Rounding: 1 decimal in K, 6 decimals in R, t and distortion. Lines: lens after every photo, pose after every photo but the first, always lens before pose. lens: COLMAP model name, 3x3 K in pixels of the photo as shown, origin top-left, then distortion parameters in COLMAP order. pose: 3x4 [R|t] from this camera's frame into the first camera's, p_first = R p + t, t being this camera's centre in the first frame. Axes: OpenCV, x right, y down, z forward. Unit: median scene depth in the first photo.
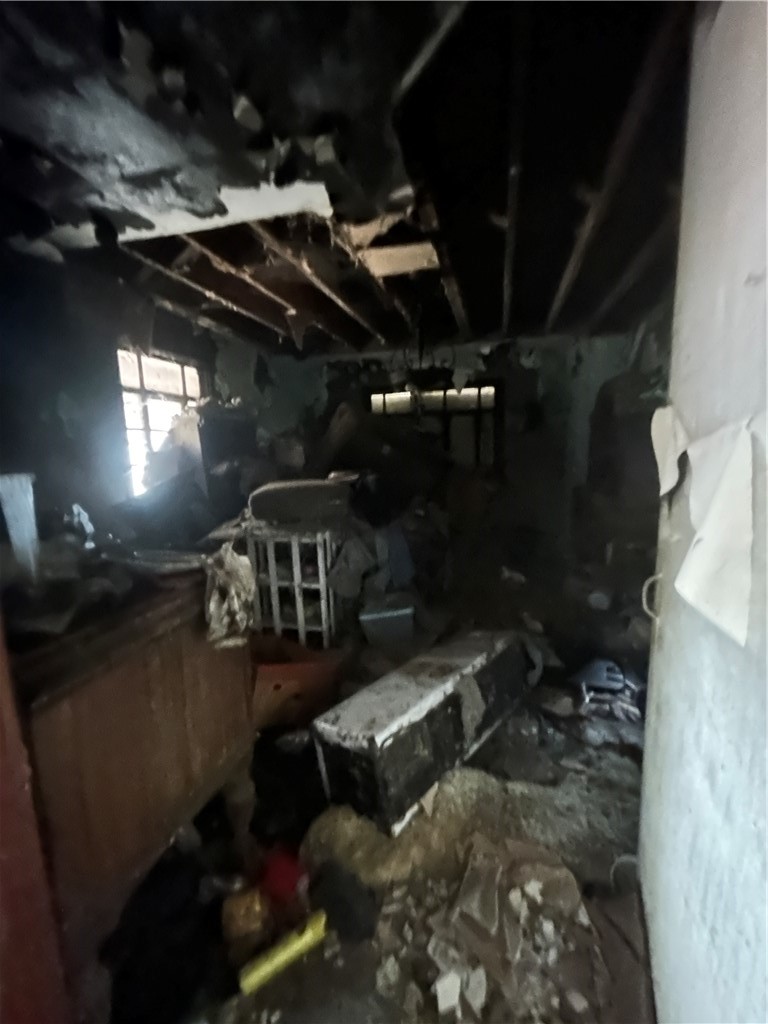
lens RADIAL K [[410.4, 0, 384.0], [0, 410.4, 512.0], [0, 0, 1]] dist [-0.000641, -0.000003]
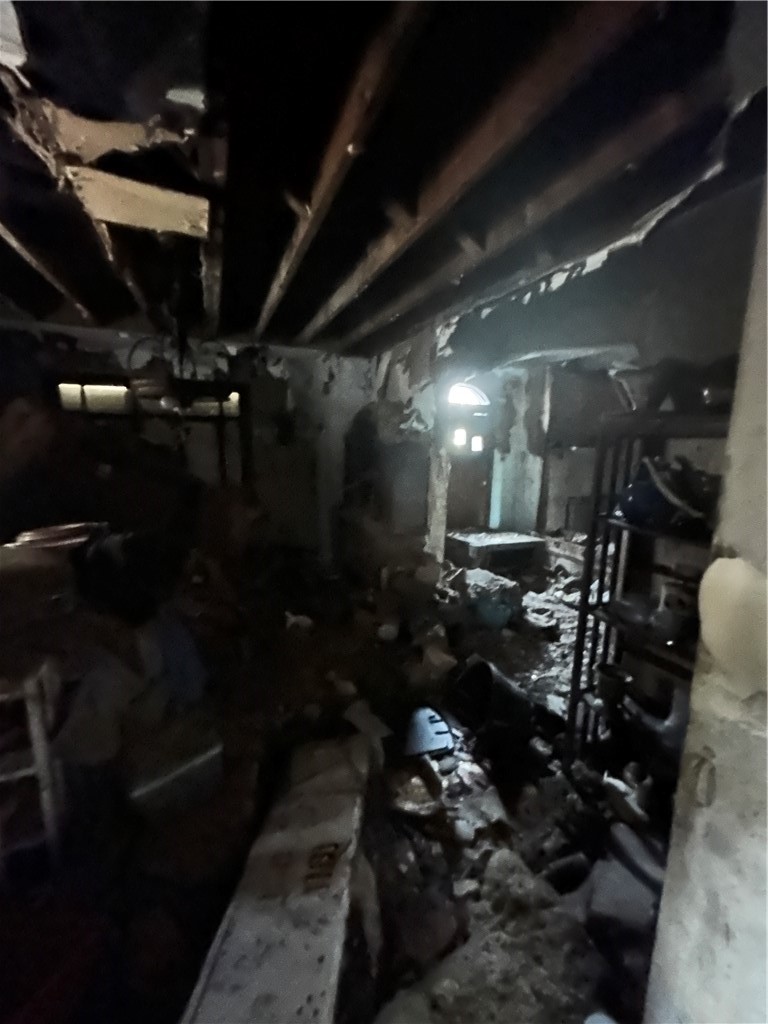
lens RADIAL K [[410.4, 0, 384.0], [0, 410.4, 512.0], [0, 0, 1]] dist [-0.000641, -0.000003]
pose [[0.785878, -0.068081, 0.614622, -0.089985], [0.060088, 0.997625, 0.033675, -0.125905], [-0.615455, 0.010467, 0.788102, 0.247484]]
